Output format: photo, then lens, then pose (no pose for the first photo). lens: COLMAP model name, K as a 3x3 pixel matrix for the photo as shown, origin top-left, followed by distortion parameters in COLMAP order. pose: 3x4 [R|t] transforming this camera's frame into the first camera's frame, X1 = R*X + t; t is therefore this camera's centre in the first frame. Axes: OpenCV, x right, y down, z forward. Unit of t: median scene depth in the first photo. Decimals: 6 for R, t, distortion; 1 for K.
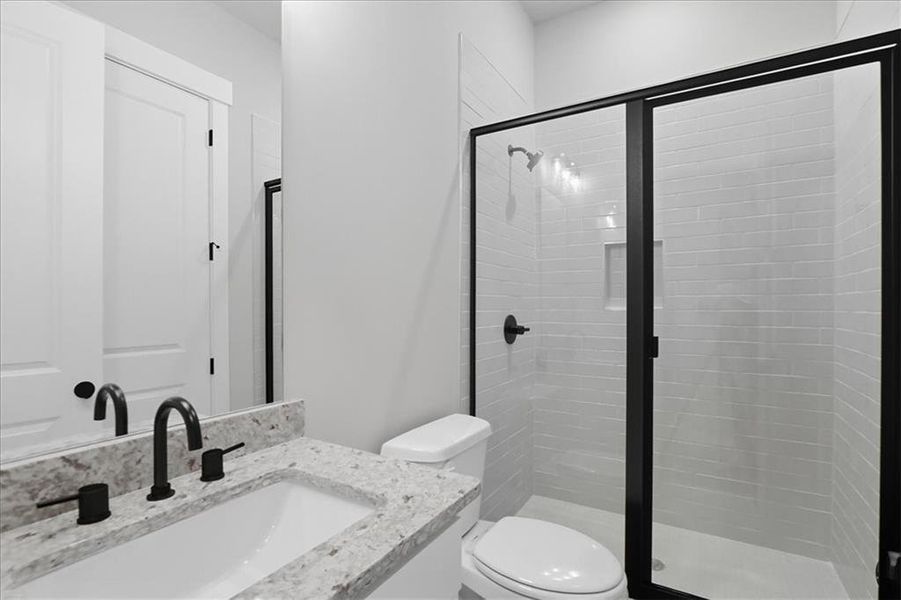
lens RADIAL K [[434.6, 0, 450.6], [0, 434.6, 305.7], [0, 0, 1]] dist [0.001259, 0.000514]
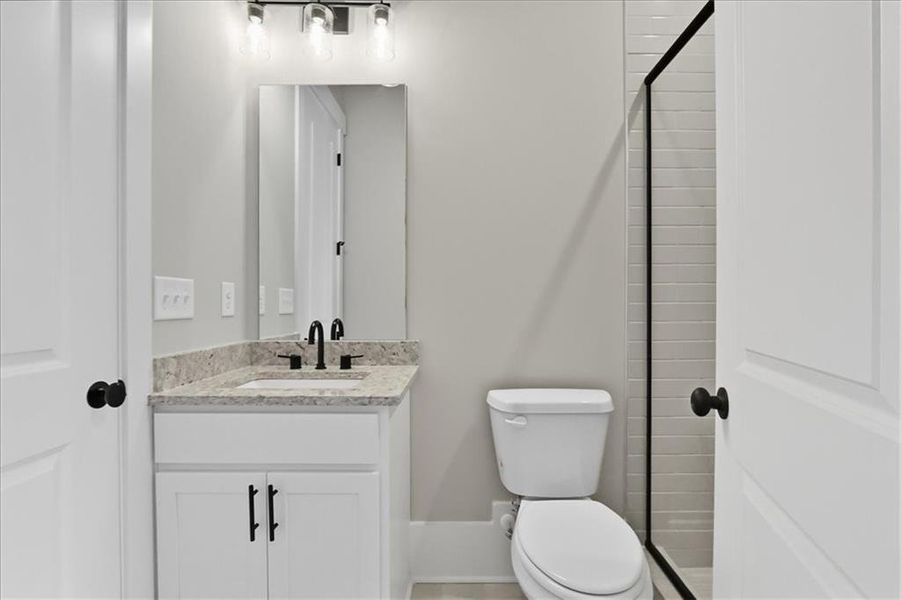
lens RADIAL K [[434.6, 0, 450.6], [0, 434.6, 305.7], [0, 0, 1]] dist [0.001259, 0.000514]
pose [[0.493117, 0.002480, -0.869959, 1.132865], [0.003299, 0.999983, 0.004721, 0.097325], [0.869957, -0.005198, 0.493101, 0.399188]]
